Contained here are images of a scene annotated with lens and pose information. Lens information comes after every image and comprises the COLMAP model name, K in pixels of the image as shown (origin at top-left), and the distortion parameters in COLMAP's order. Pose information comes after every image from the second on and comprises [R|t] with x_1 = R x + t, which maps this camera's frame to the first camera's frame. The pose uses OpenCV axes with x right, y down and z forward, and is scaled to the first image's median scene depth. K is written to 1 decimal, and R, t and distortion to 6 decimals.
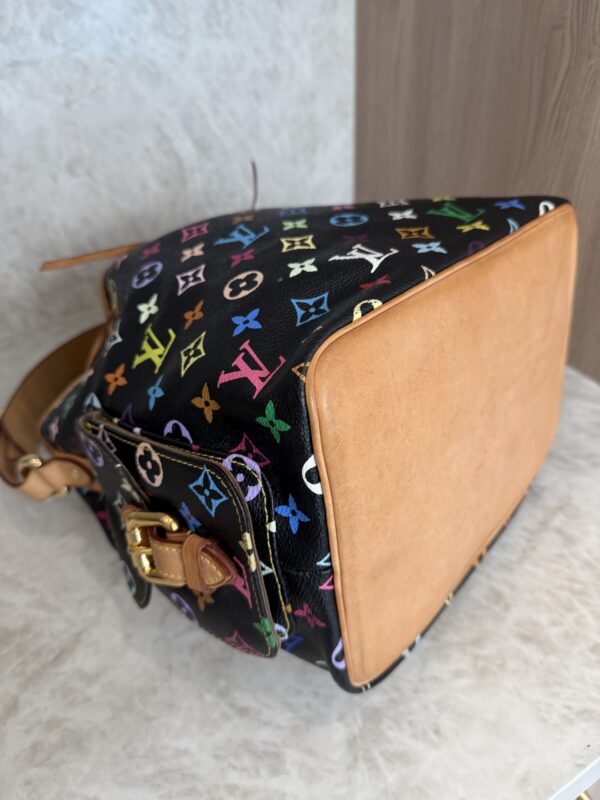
lens RADIAL K [[600.9, 0, 297.2], [0, 600.9, 401.2], [0, 0, 1]] dist [-0.044334, 0.010608]
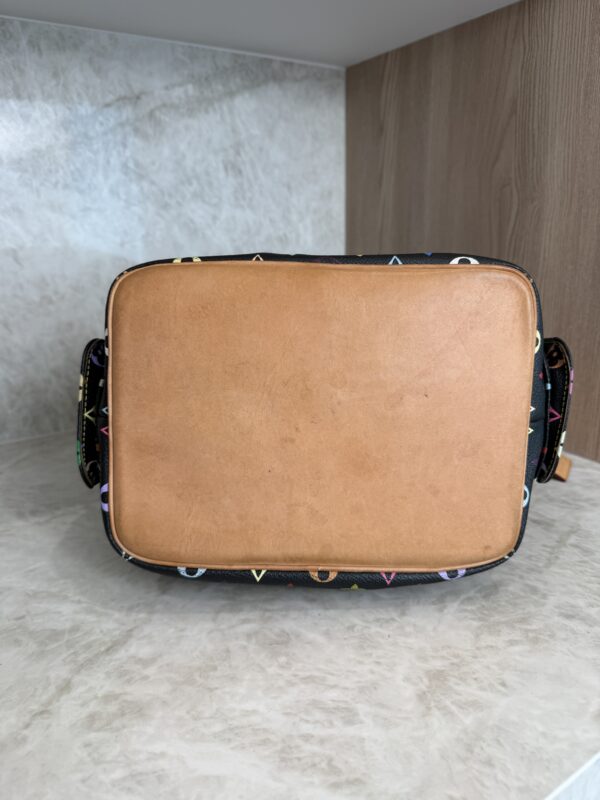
lens RADIAL K [[594.0, 0, 300.0], [0, 594.0, 400.0], [0, 0, 1]] dist [-0.029537, 0.009497]
pose [[0.997950, 0.003135, 0.063923, -0.151128], [0.020546, 0.930234, -0.366392, 0.405304], [-0.060612, 0.366955, 0.928262, -0.073756]]
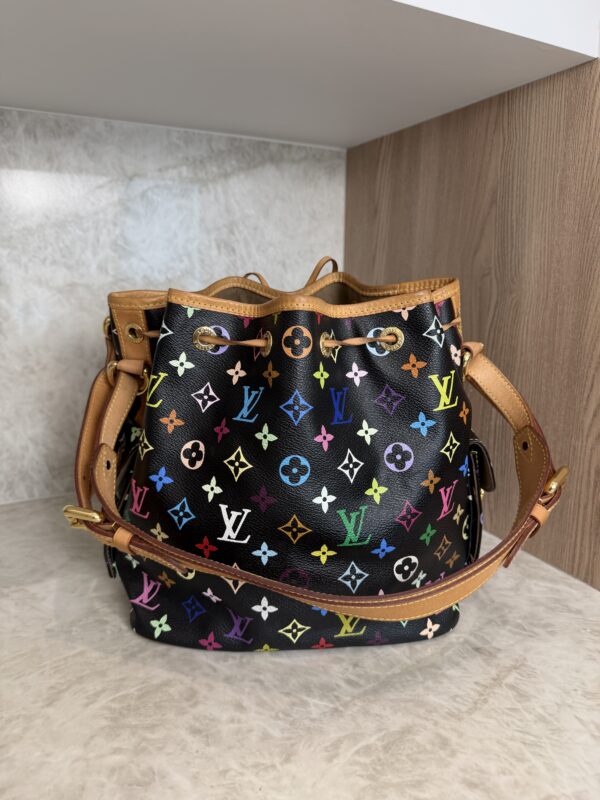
lens RADIAL K [[587.4, 0, 303.9], [0, 587.4, 396.6], [0, 0, 1]] dist [-0.021626, 0.002069]
pose [[0.997953, 0.056917, -0.029159, 0.115381], [-0.063942, 0.895988, -0.439451, 0.266668], [0.001114, 0.440416, 0.897793, -0.071534]]
